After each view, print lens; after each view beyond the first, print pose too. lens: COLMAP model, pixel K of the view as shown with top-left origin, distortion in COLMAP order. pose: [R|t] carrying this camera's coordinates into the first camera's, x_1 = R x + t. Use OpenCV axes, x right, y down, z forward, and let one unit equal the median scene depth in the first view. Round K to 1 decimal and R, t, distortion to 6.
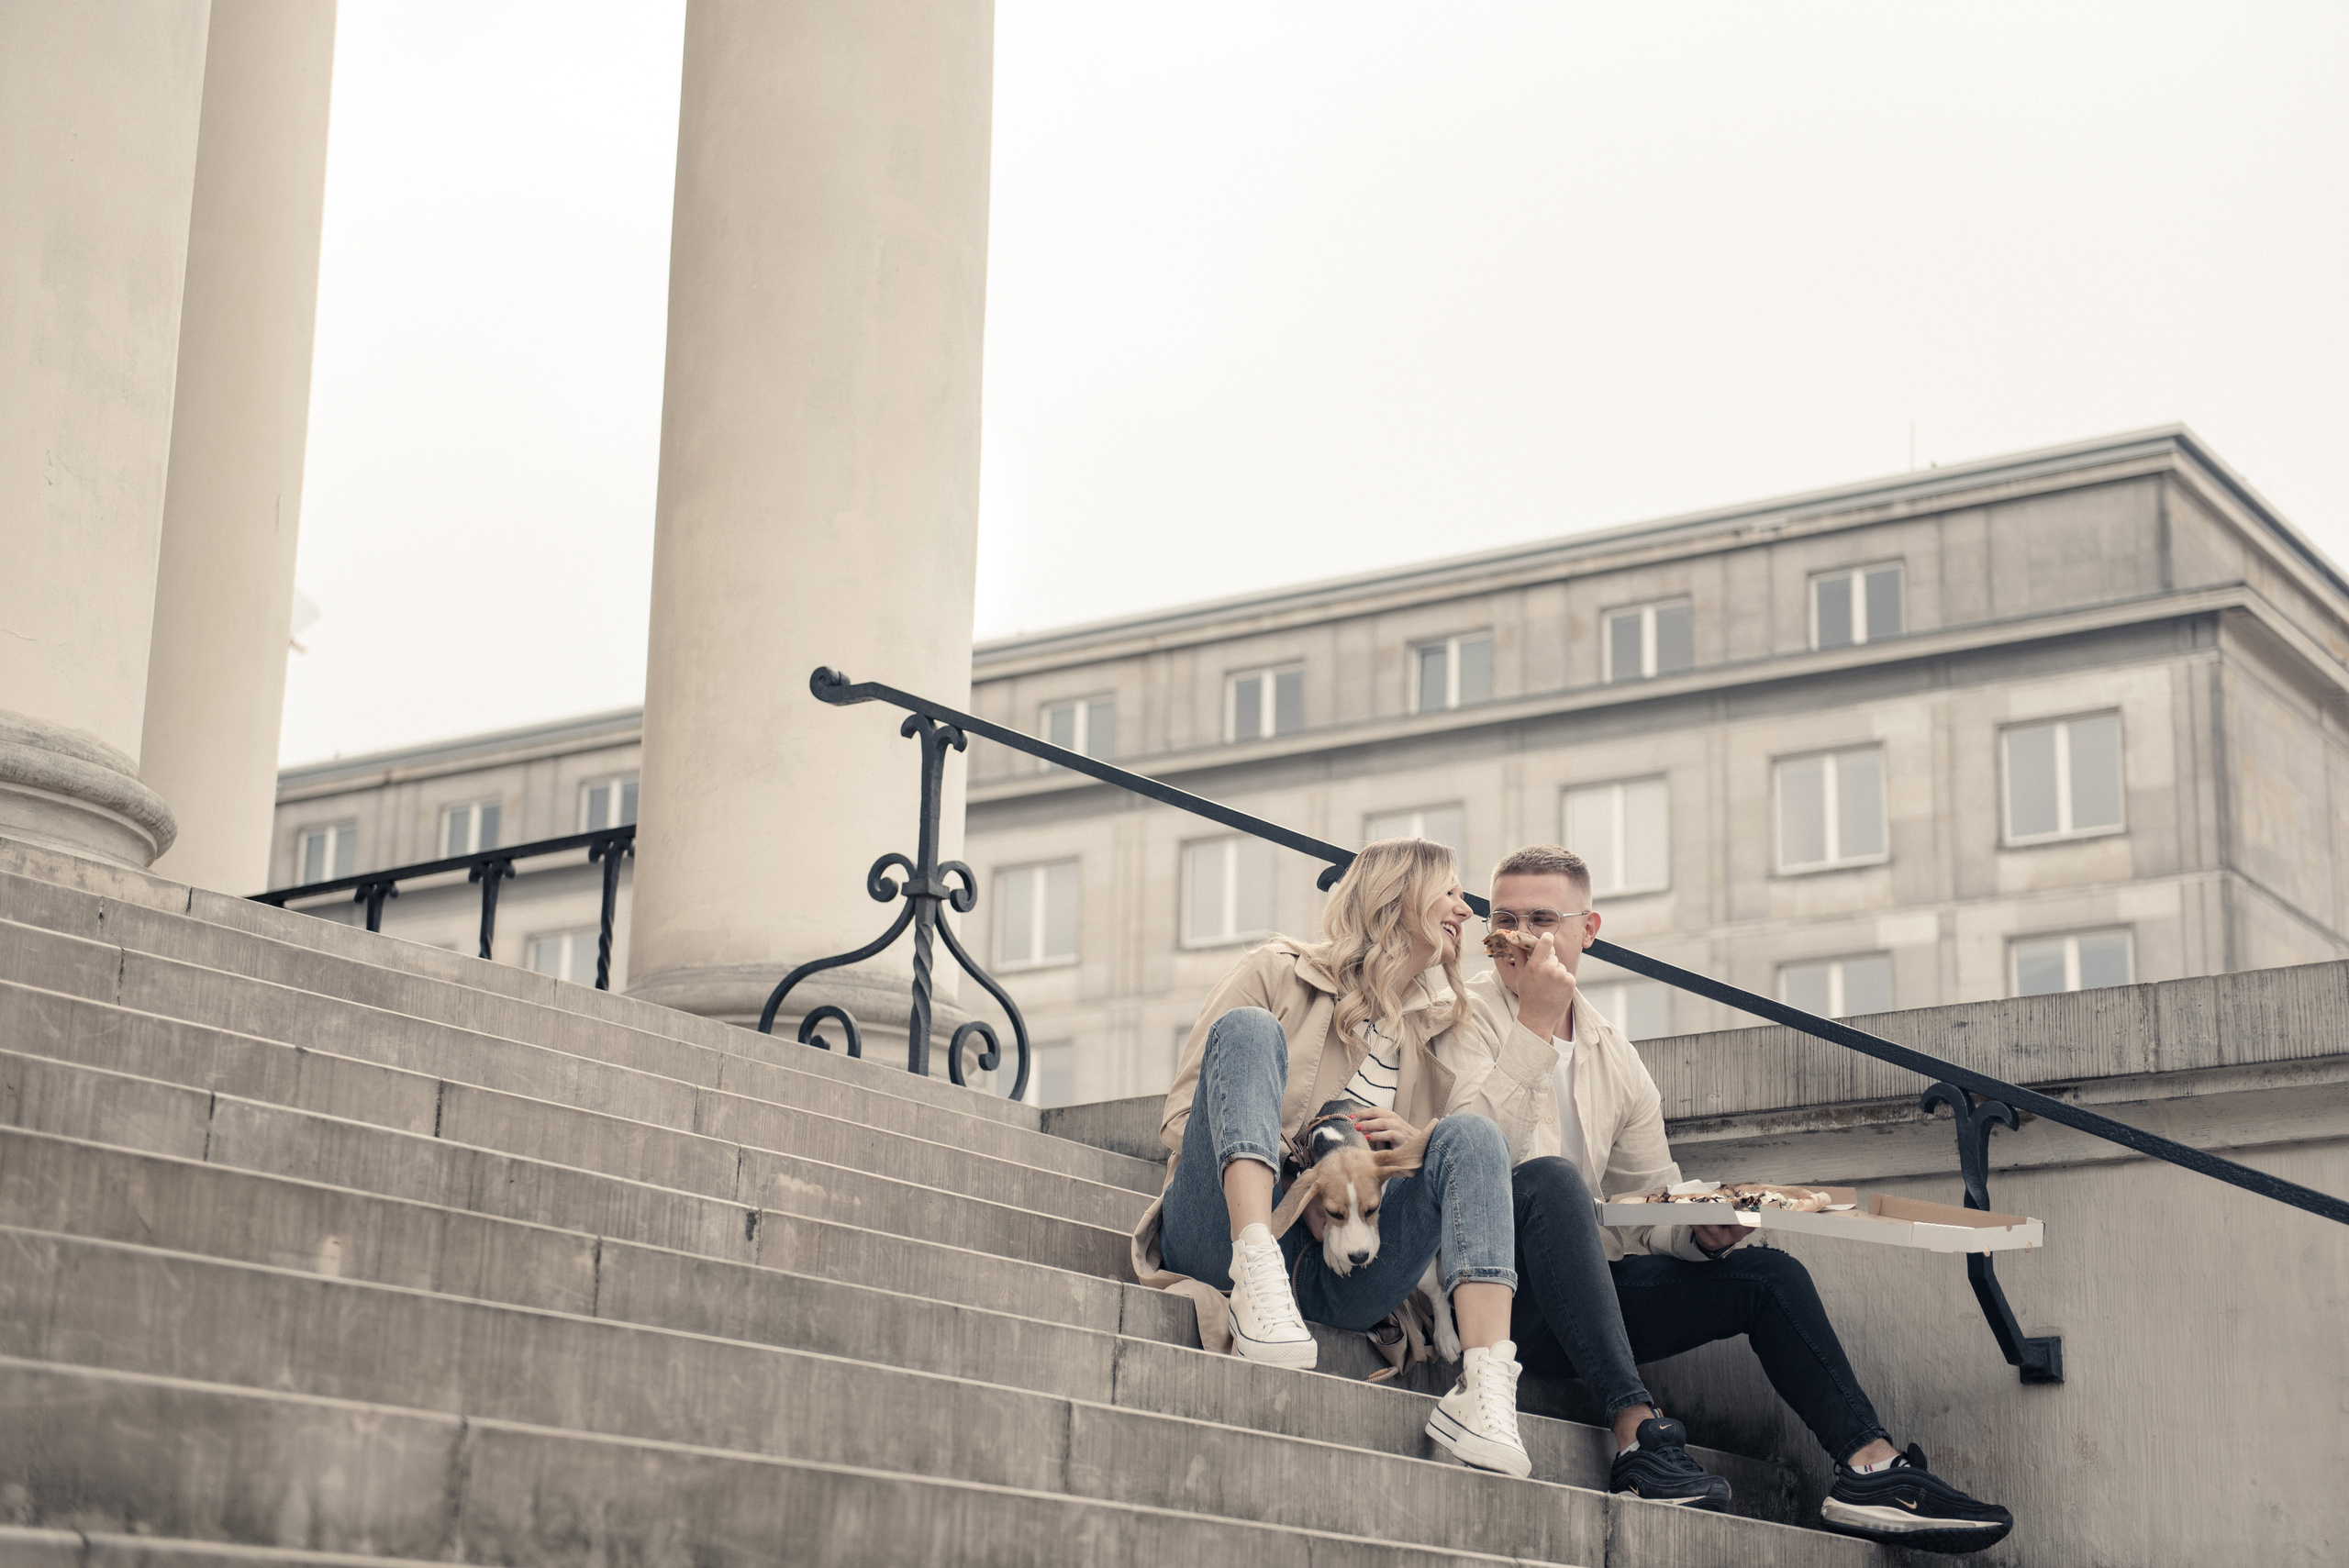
lens RADIAL K [[3807.4, 0, 1174.5], [0, 3807.4, 784.0], [0, 0, 1]] dist [0.132798, -0.099183]
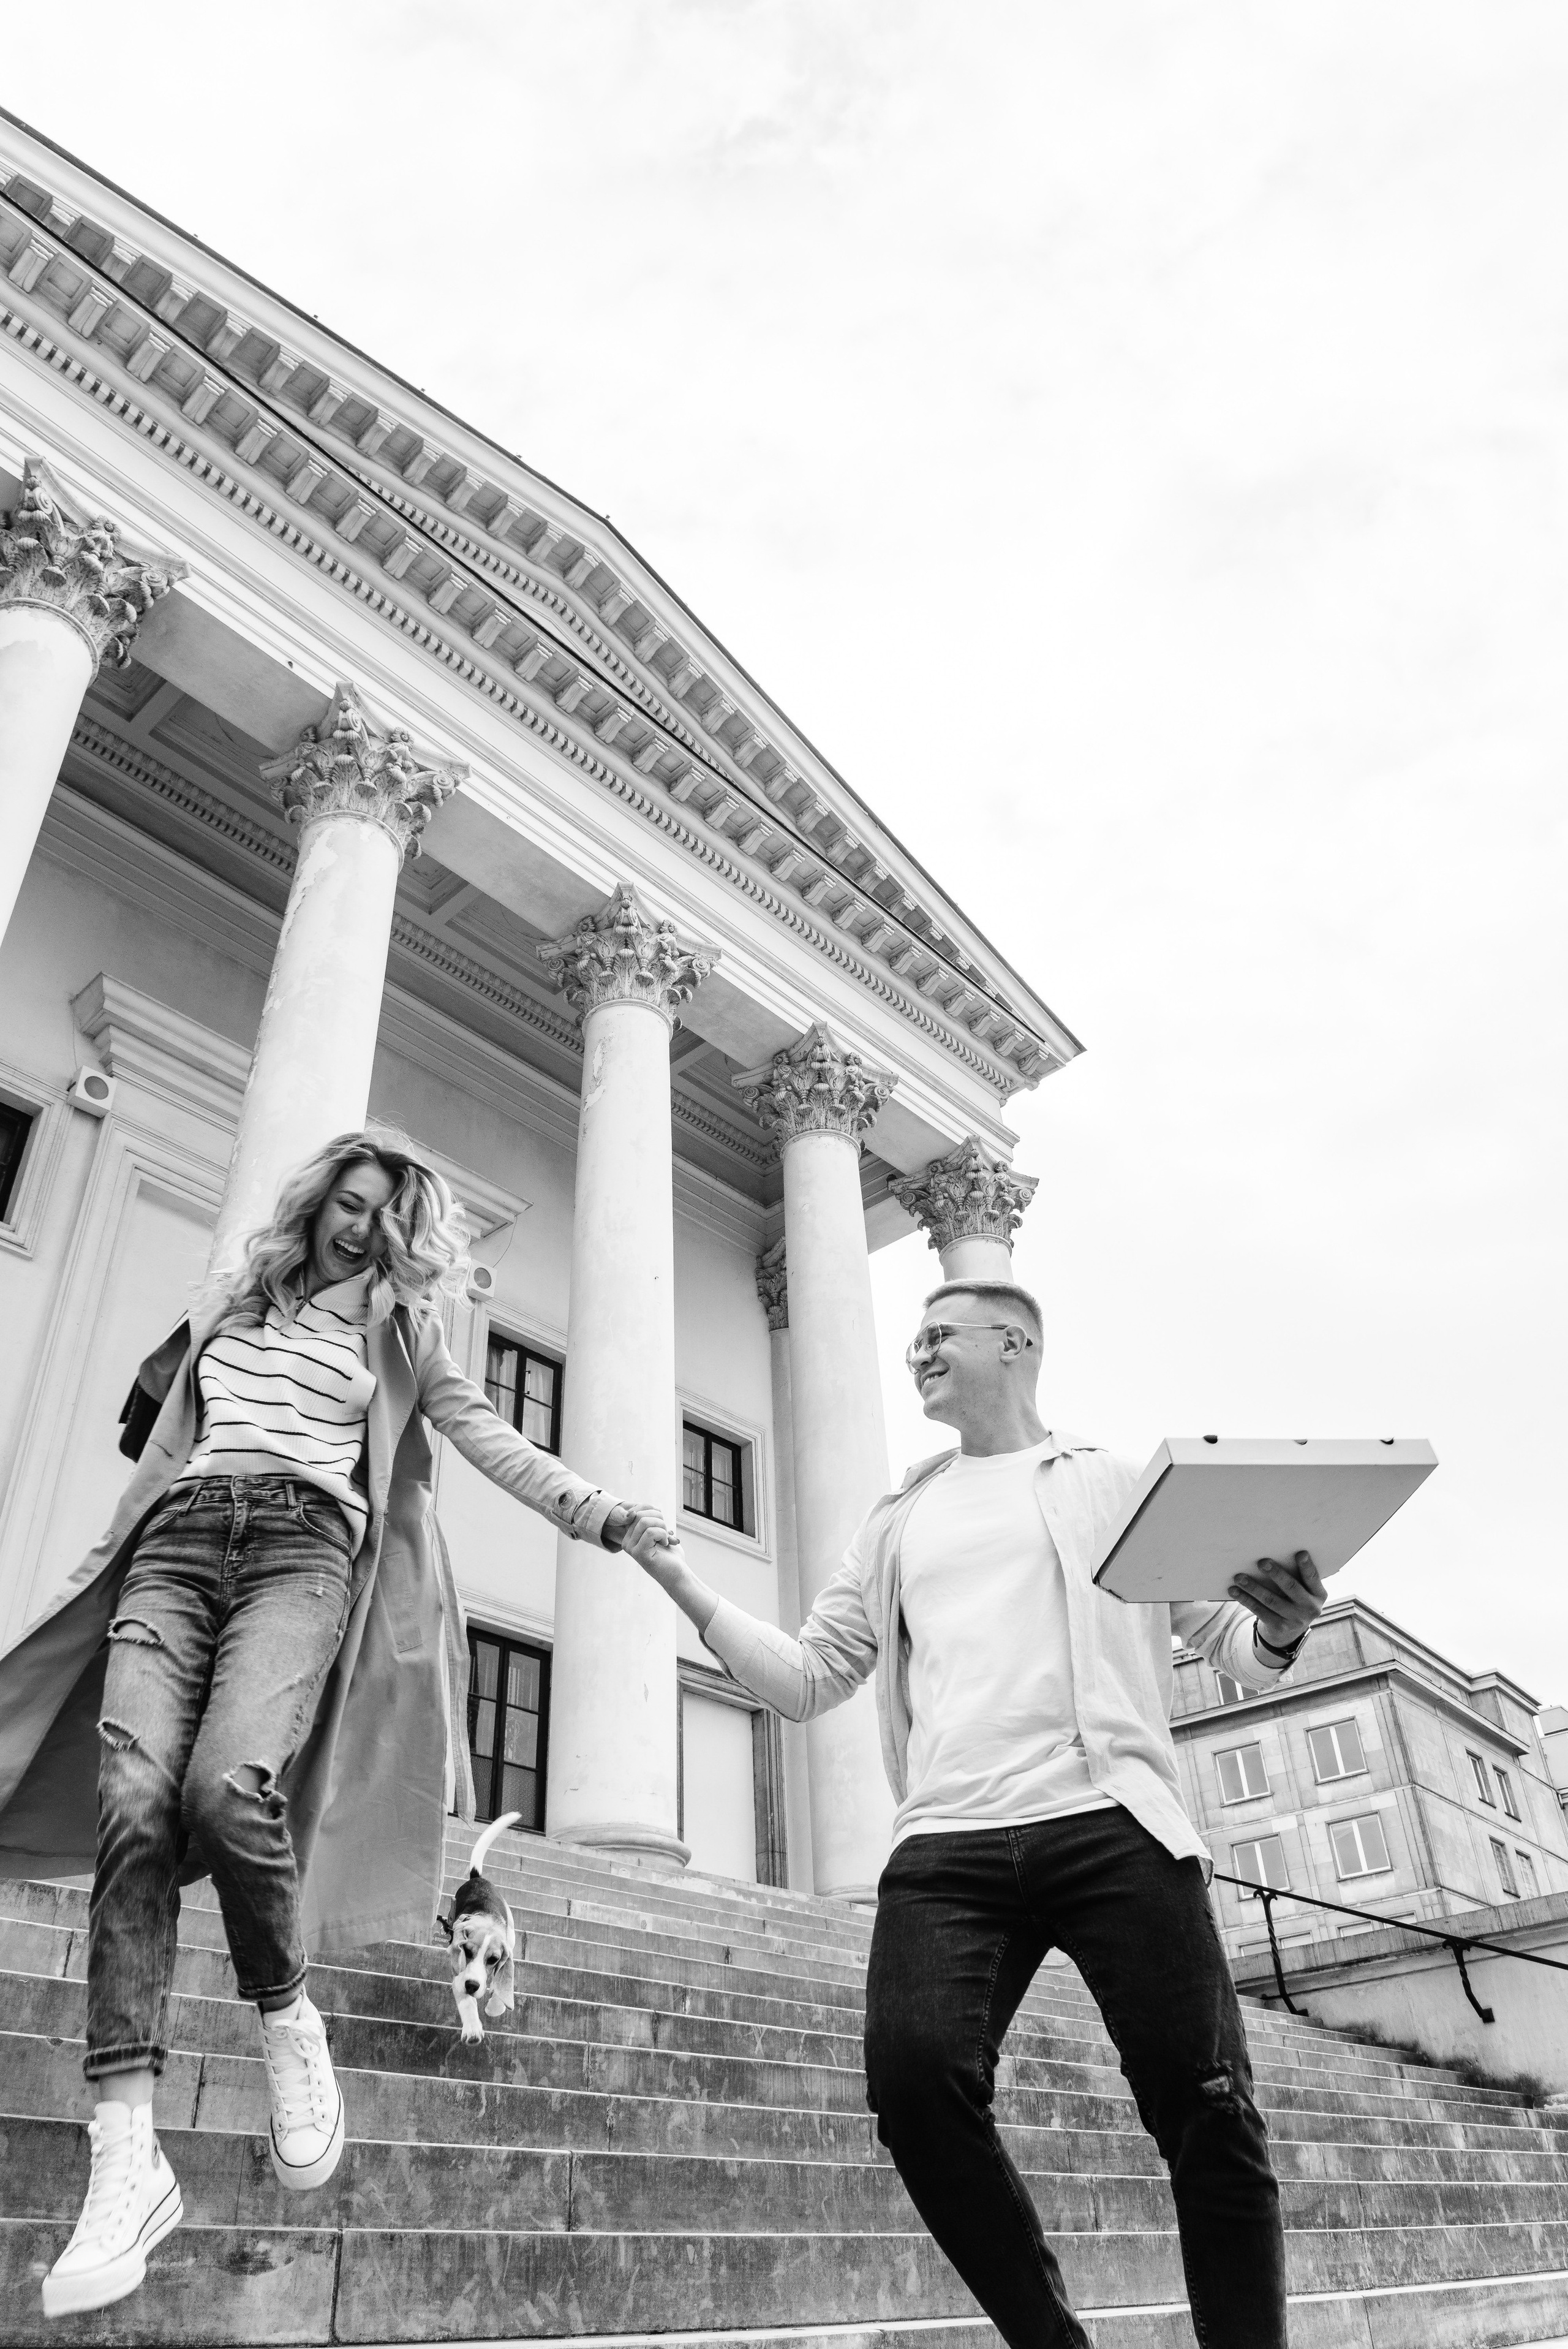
lens RADIAL K [[1601.5, 0, 784.0], [0, 1601.5, 1174.5], [0, 0, 1]] dist [-0.049789, -0.002523]
pose [[0.993007, -0.110068, -0.042685, -0.306491], [0.087651, 0.929599, -0.357998, -0.130204], [0.079084, 0.351753, 0.932746, -0.778580]]
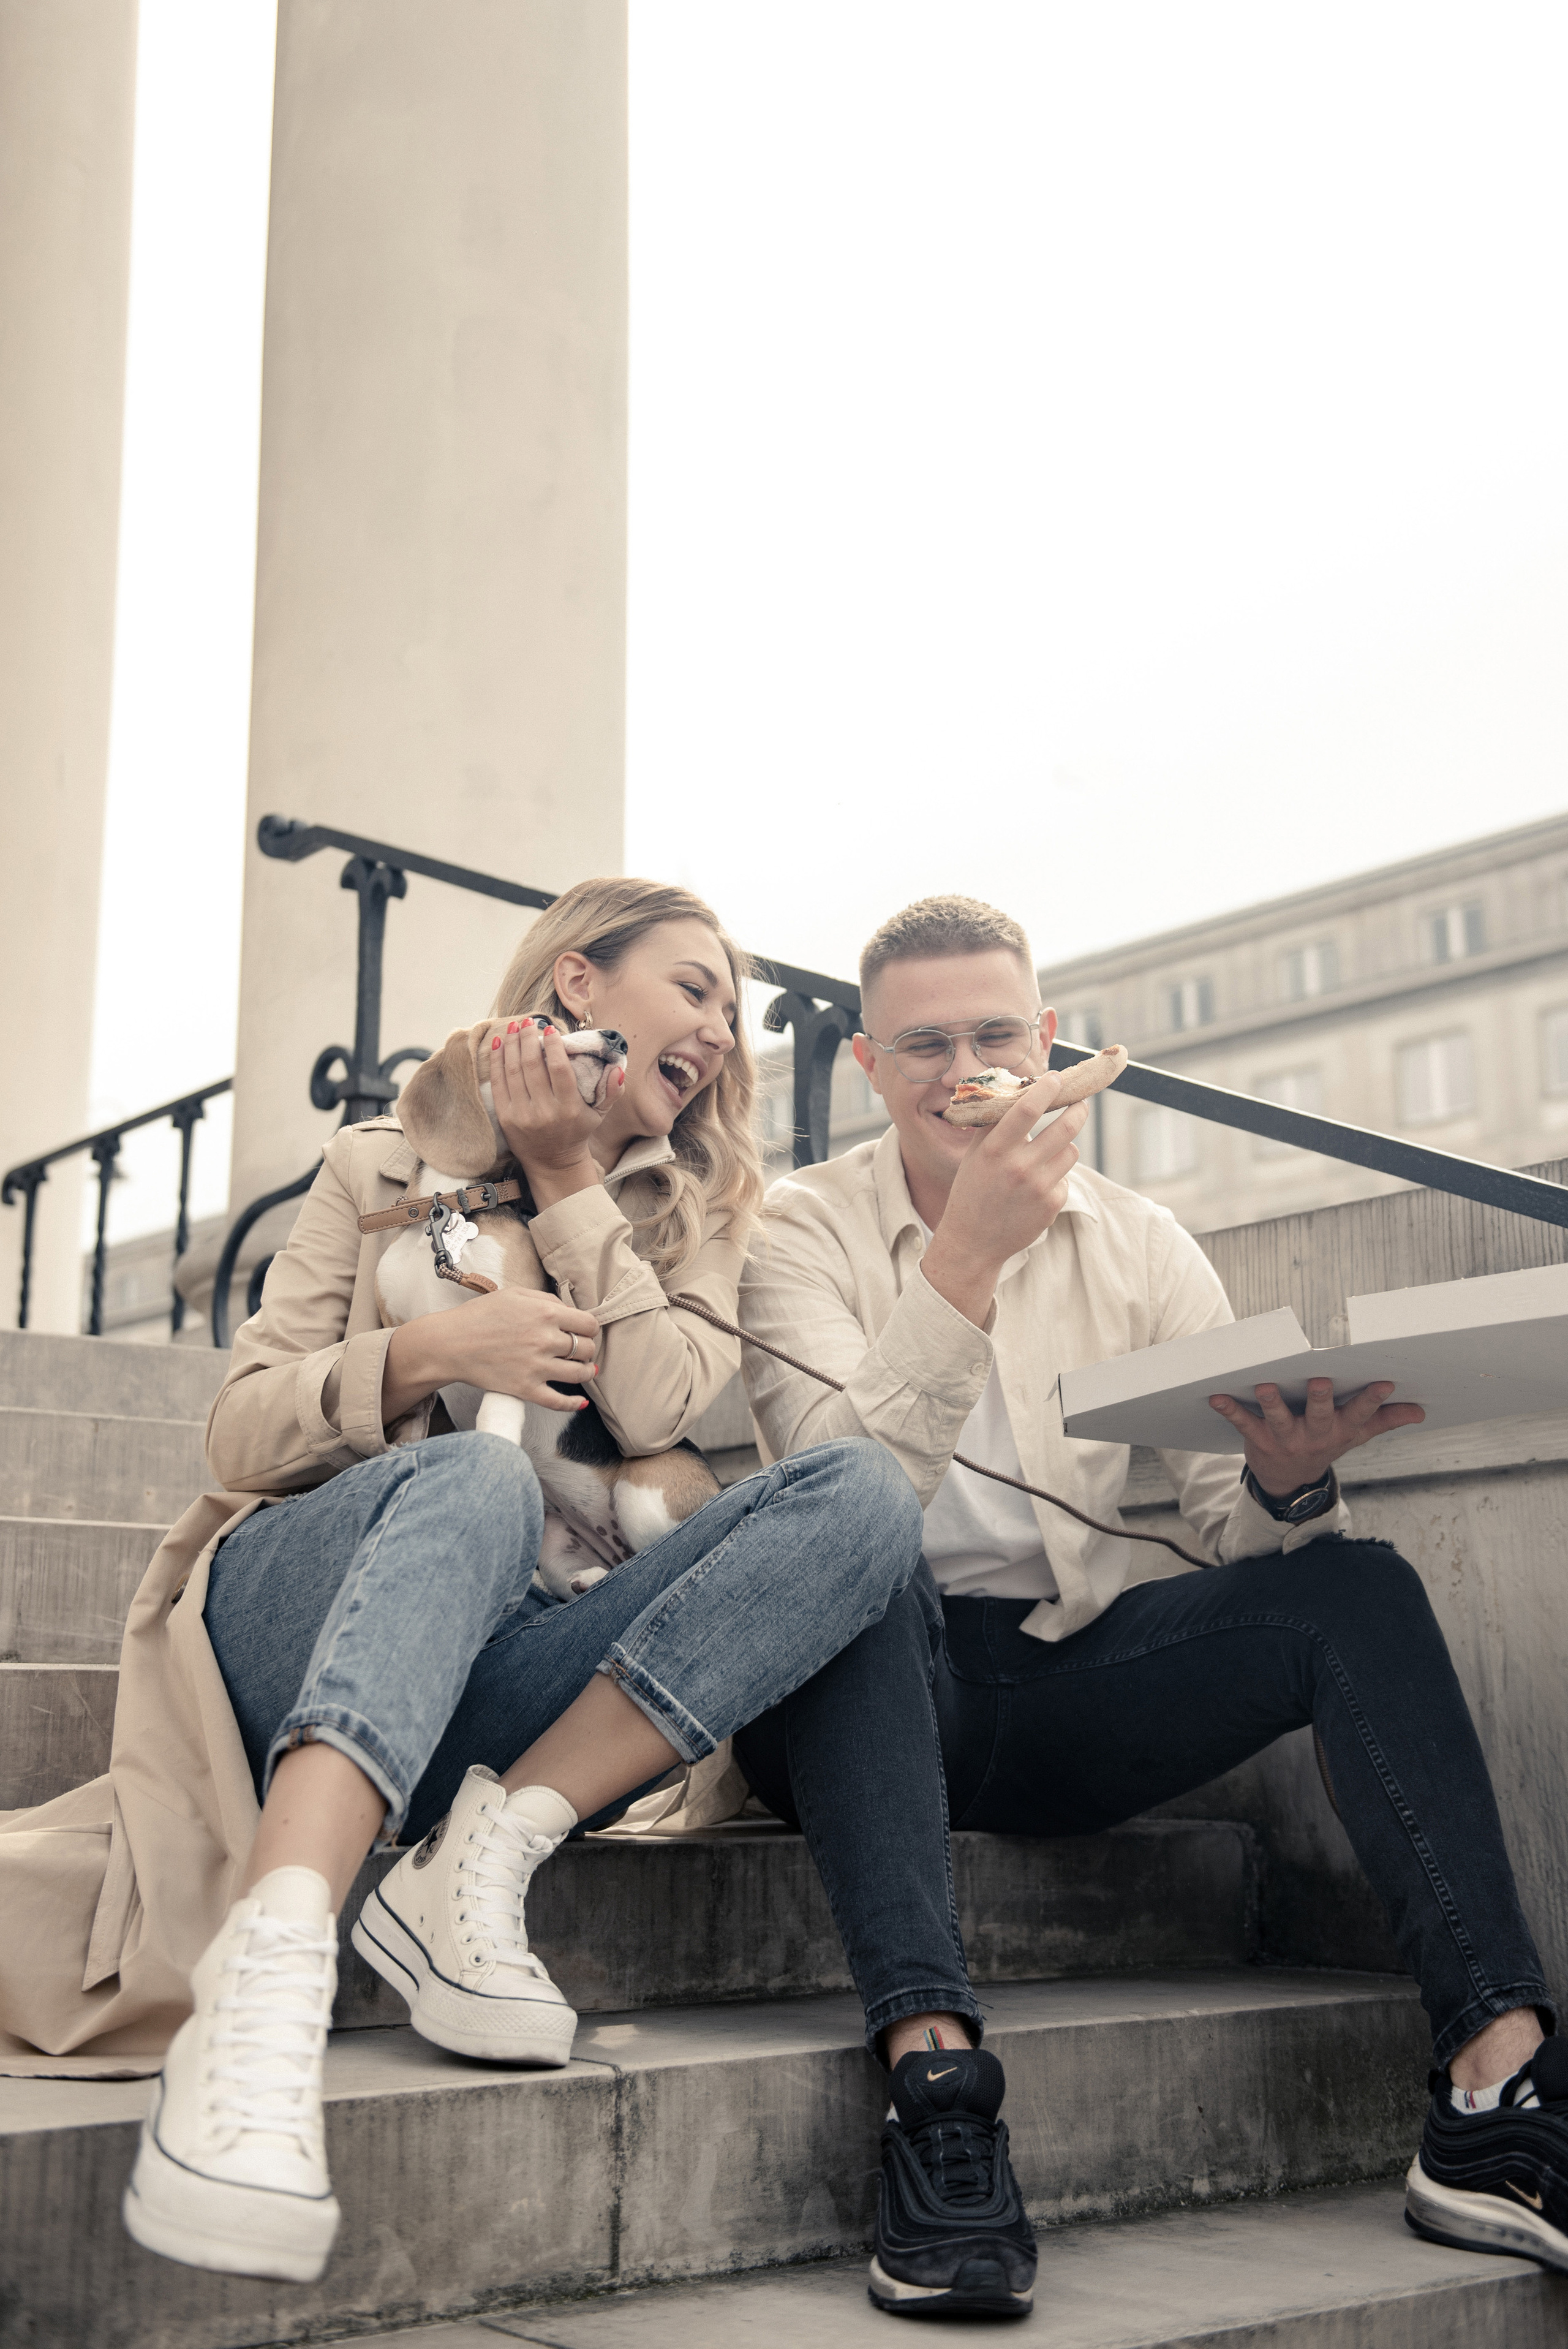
lens RADIAL K [[2673.3, 0, 795.5], [0, 2673.3, 1106.2], [0, 0, 1]] dist [0.035970, 0.026628]
pose [[0.968200, -0.090464, -0.233248, 0.170103], [0.096349, 0.995250, 0.013937, 0.039647], [0.230879, -0.035967, 0.972317, 0.639365]]
